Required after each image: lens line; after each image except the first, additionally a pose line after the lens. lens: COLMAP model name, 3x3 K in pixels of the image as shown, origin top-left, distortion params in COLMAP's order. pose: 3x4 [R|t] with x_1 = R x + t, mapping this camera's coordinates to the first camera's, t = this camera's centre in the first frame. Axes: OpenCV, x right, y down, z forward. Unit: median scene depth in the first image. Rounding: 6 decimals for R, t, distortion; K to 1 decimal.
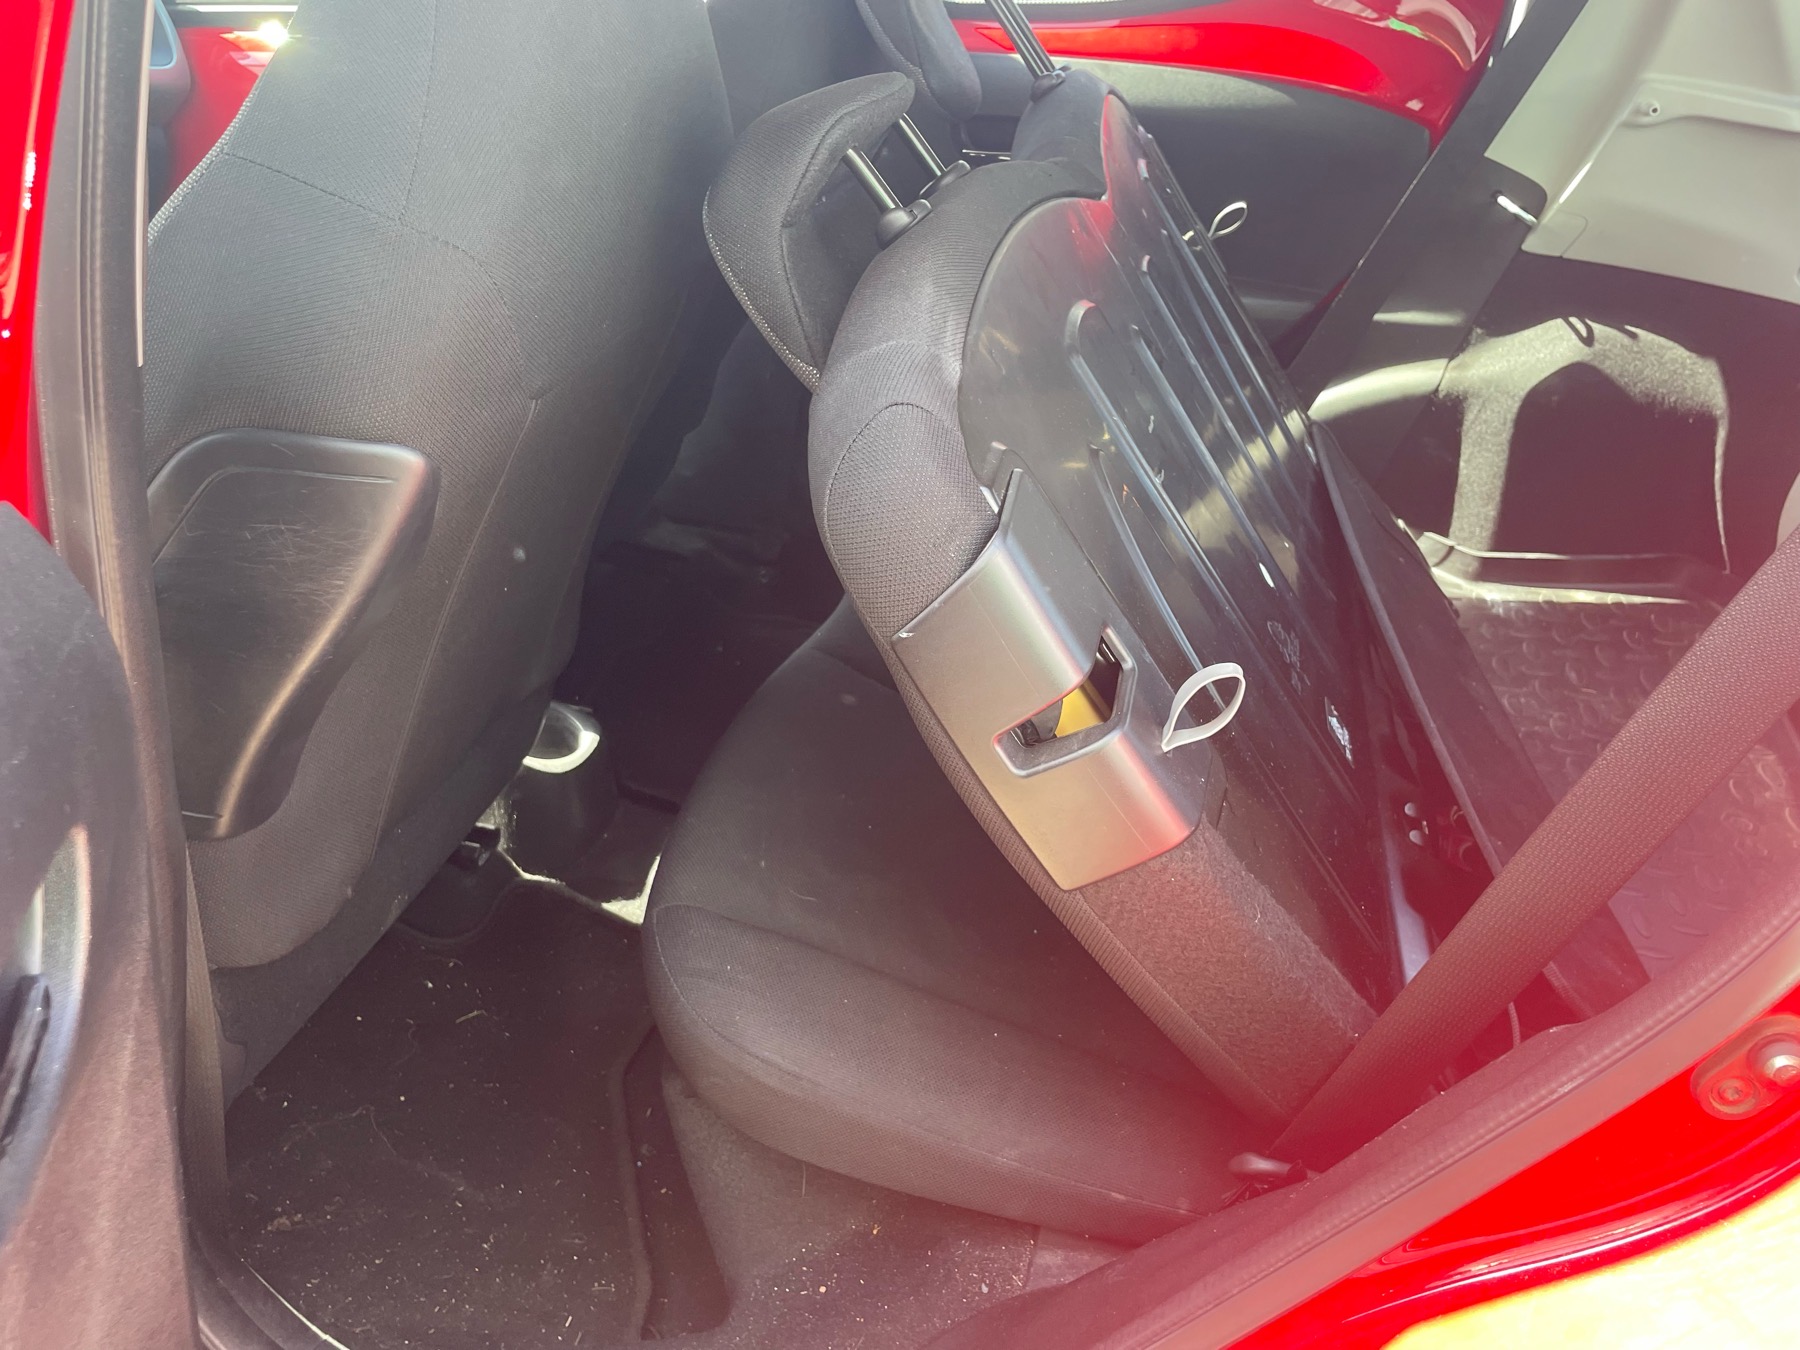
lens RADIAL K [[1378.6, 0, 930.6], [0, 1378.6, 628.1], [0, 0, 1]] dist [0.074259, -0.112636]
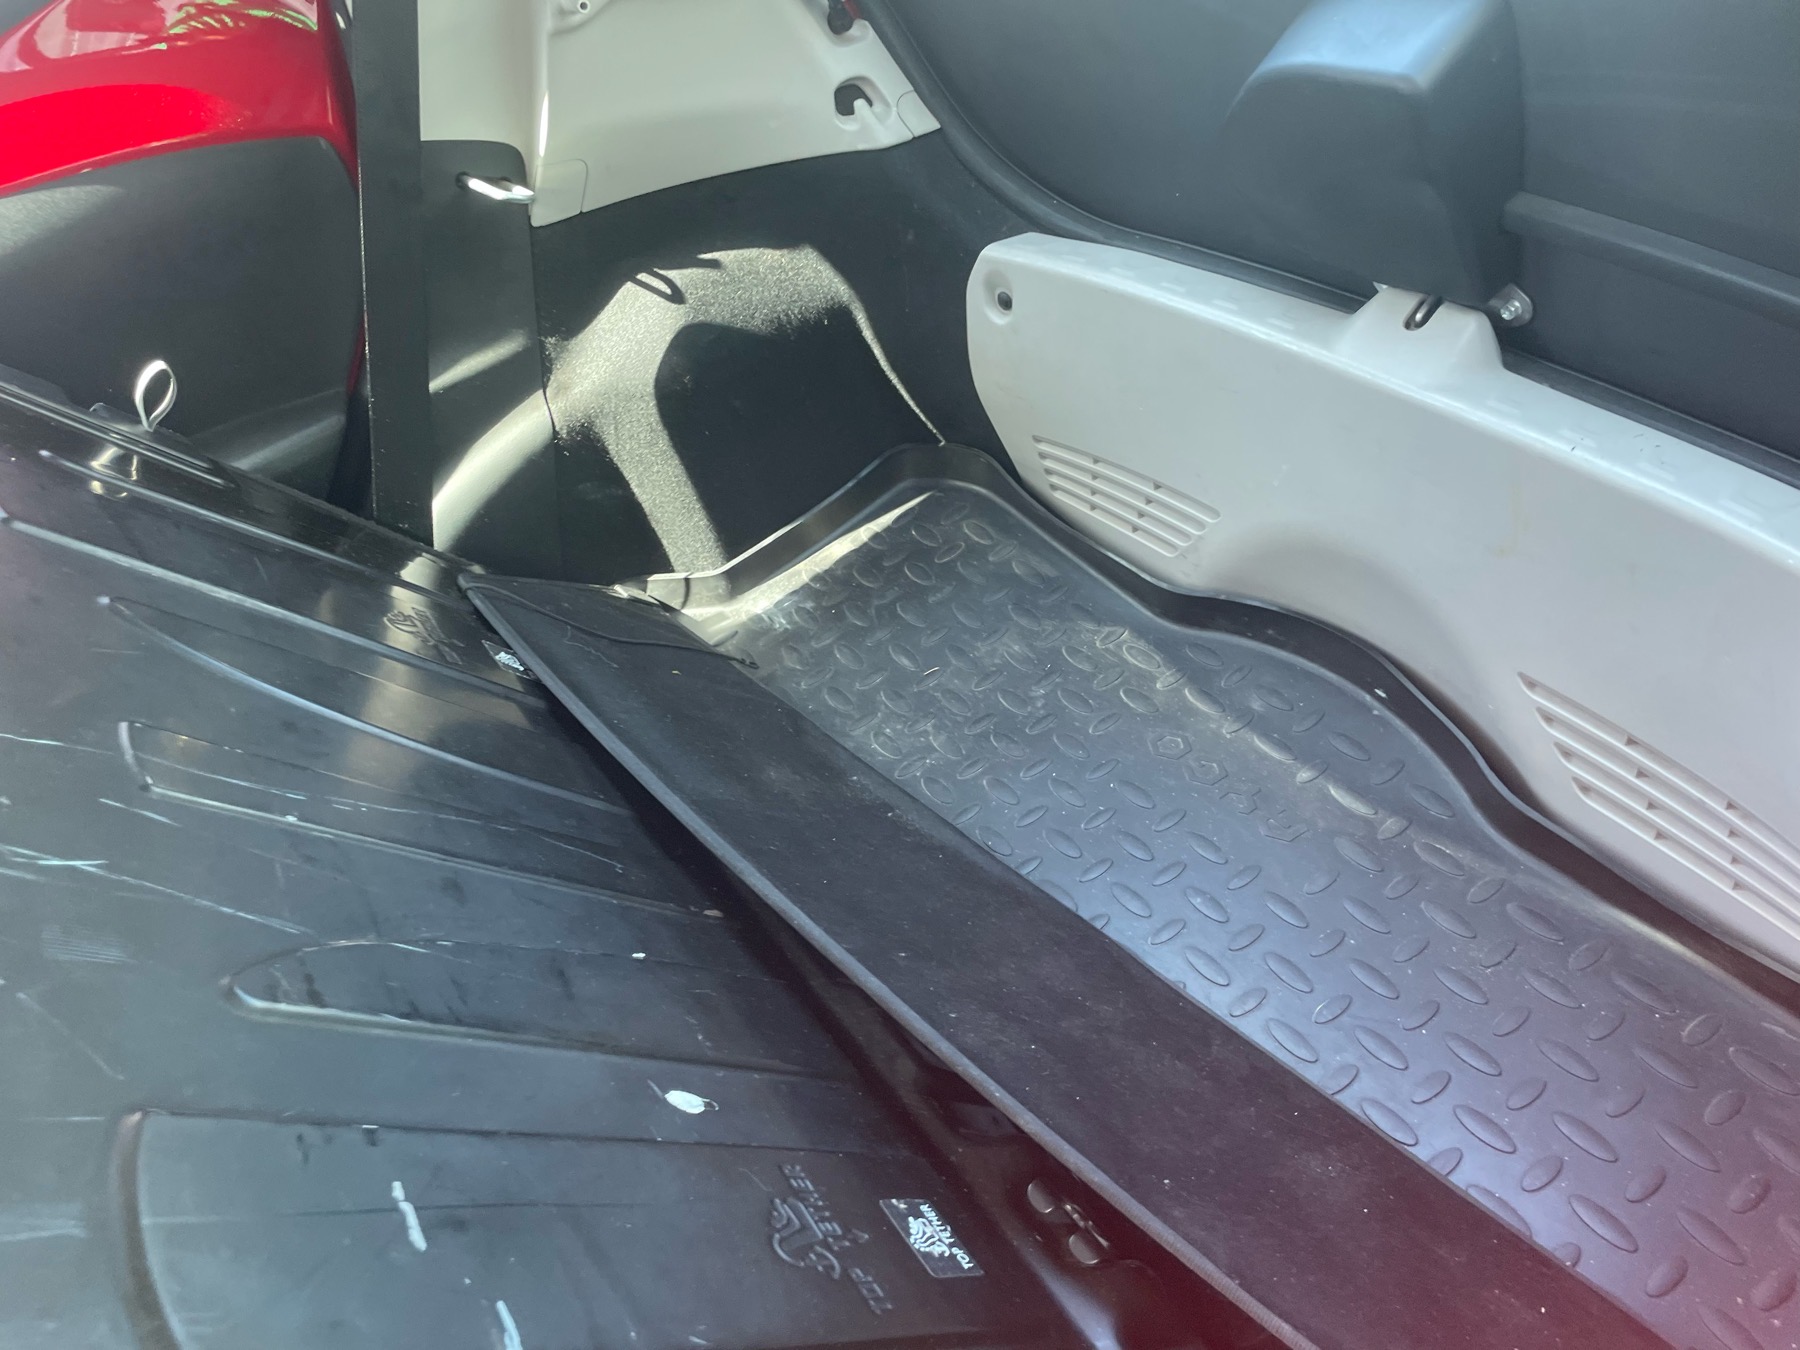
lens RADIAL K [[1351.4, 0, 900.0], [0, 1351.4, 675.0], [0, 0, 1]] dist [0.157146, -0.303286]
pose [[0.679122, -0.613376, 0.403192, 0.111202], [0.537843, 0.789623, 0.295331, -0.196379], [-0.499518, 0.016288, 0.866150, 0.264181]]
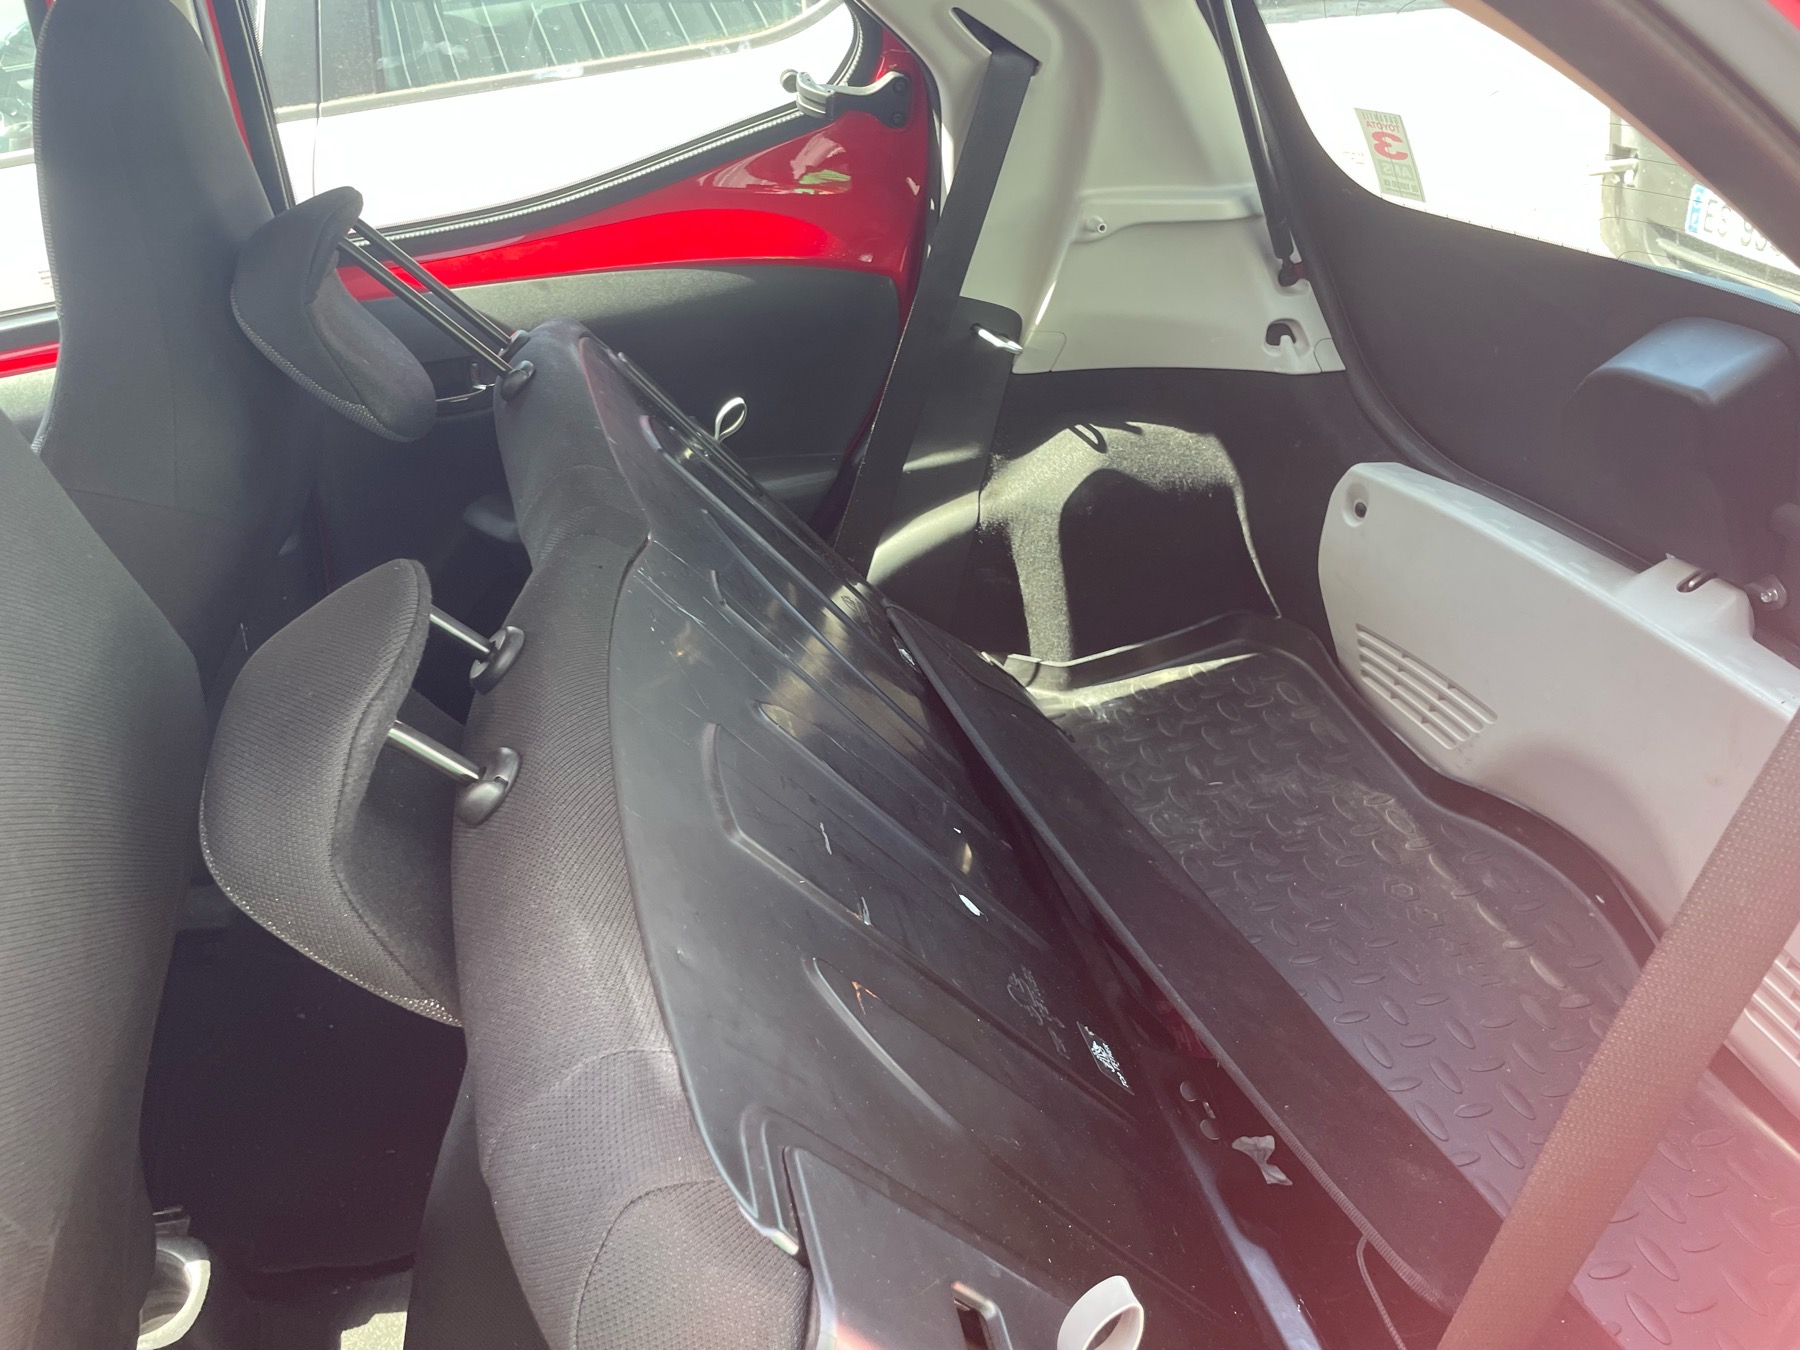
lens RADIAL K [[1359.1, 0, 888.3], [0, 1359.1, 658.0], [0, 0, 1]] dist [0.082033, -0.111143]
pose [[0.903039, -0.316089, 0.290876, -0.008570], [0.314905, 0.947687, 0.052194, -0.159356], [-0.292157, 0.044465, 0.955336, 0.097485]]
